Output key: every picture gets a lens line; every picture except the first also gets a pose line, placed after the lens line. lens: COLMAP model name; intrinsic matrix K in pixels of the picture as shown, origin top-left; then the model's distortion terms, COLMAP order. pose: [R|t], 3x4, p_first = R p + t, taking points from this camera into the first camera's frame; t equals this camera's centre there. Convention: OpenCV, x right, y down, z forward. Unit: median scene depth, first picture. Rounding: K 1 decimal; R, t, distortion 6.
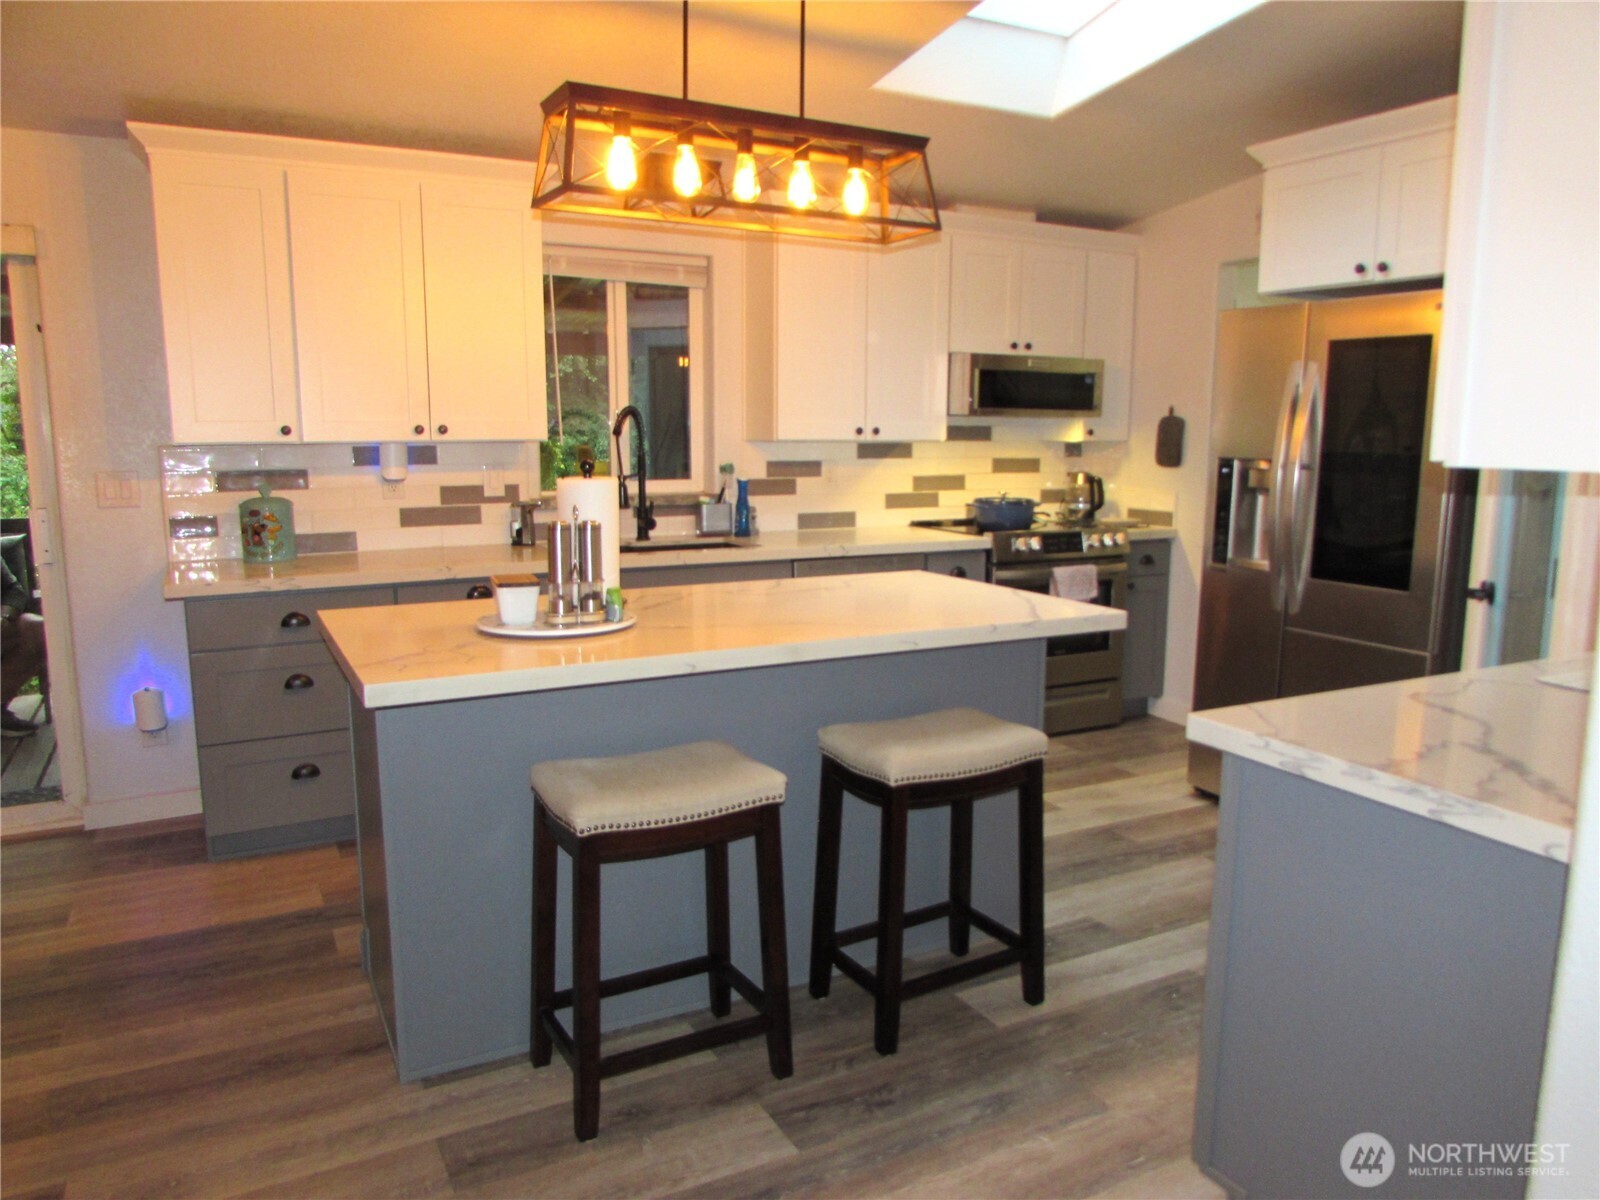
lens RADIAL K [[1132.8, 0, 813.5], [0, 1132.8, 608.2], [0, 0, 1]] dist [-0.048775, 0.033203]
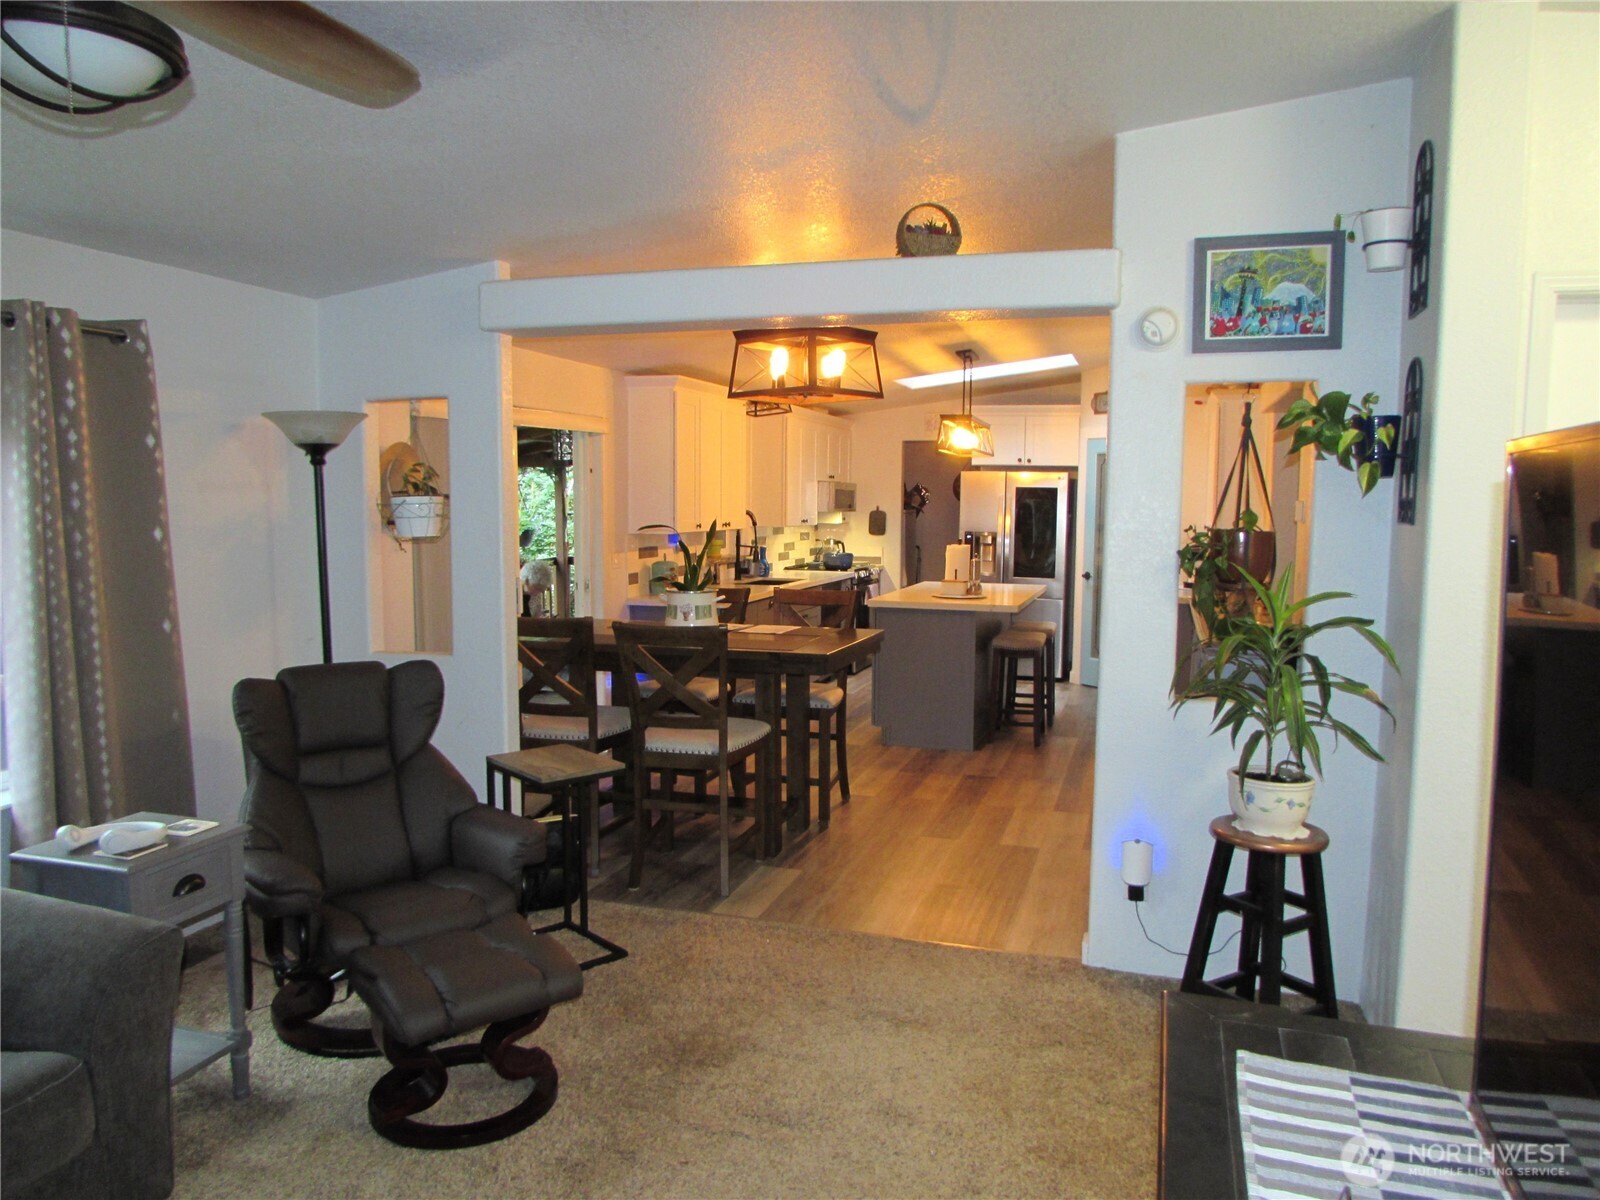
lens RADIAL K [[1132.8, 0, 799.6], [0, 1132.8, 602.5], [0, 0, 1]] dist [-0.048775, 0.033203]
pose [[0.721574, -0.064929, 0.689286, -1.224563], [0.105094, 0.994328, -0.016354, 0.014999], [-0.684314, 0.084240, 0.724305, -0.385386]]
